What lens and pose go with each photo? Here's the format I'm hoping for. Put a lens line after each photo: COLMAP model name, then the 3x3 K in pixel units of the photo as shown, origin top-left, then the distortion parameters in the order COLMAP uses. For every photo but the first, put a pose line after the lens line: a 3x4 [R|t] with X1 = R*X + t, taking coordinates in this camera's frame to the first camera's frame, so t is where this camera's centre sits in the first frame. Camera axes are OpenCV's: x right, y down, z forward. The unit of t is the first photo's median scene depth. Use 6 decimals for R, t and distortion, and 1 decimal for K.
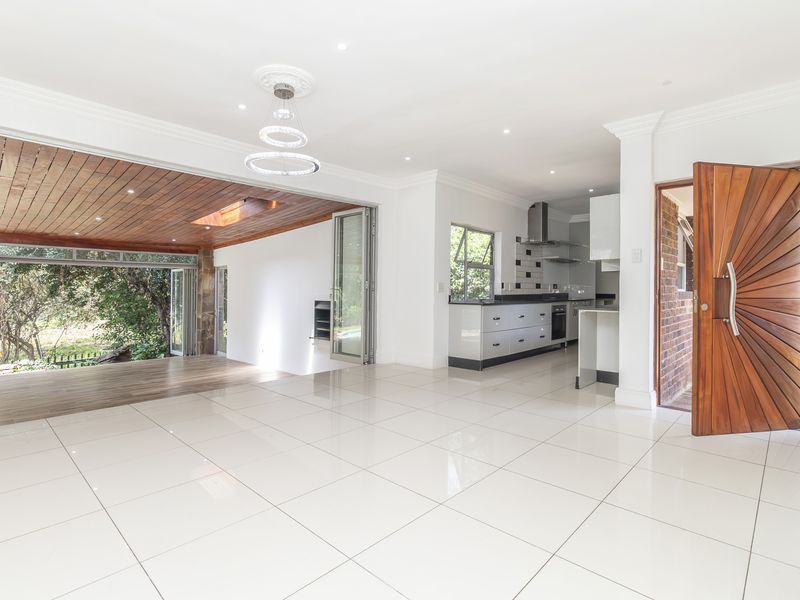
lens RADIAL K [[398.8, 0, 416.4], [0, 398.8, 274.3], [0, 0, 1]] dist [0.062013, 0.000045]
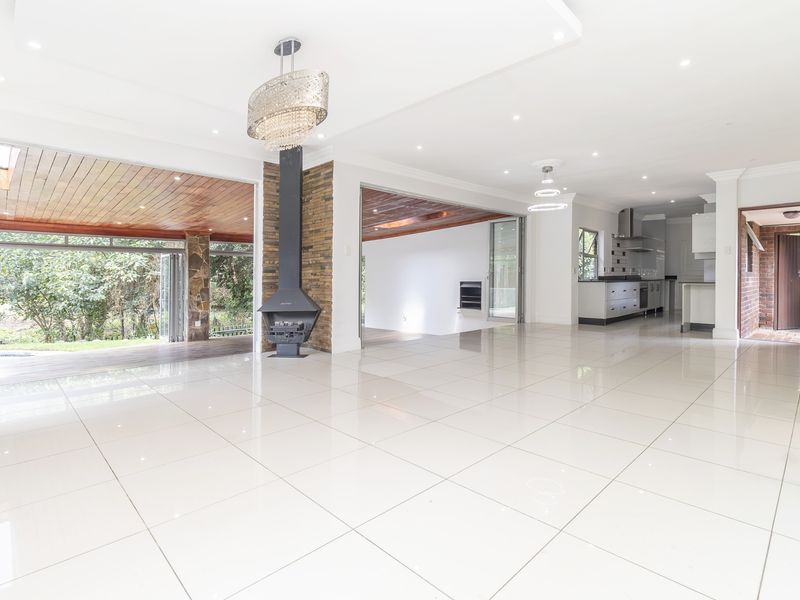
lens RADIAL K [[398.8, 0, 416.4], [0, 398.8, 274.3], [0, 0, 1]] dist [0.062013, 0.000045]
pose [[0.999640, -0.007255, -0.025830, -0.416760], [0.008141, 0.999376, 0.034360, -0.009323], [0.025564, -0.034558, 0.999076, -0.439078]]
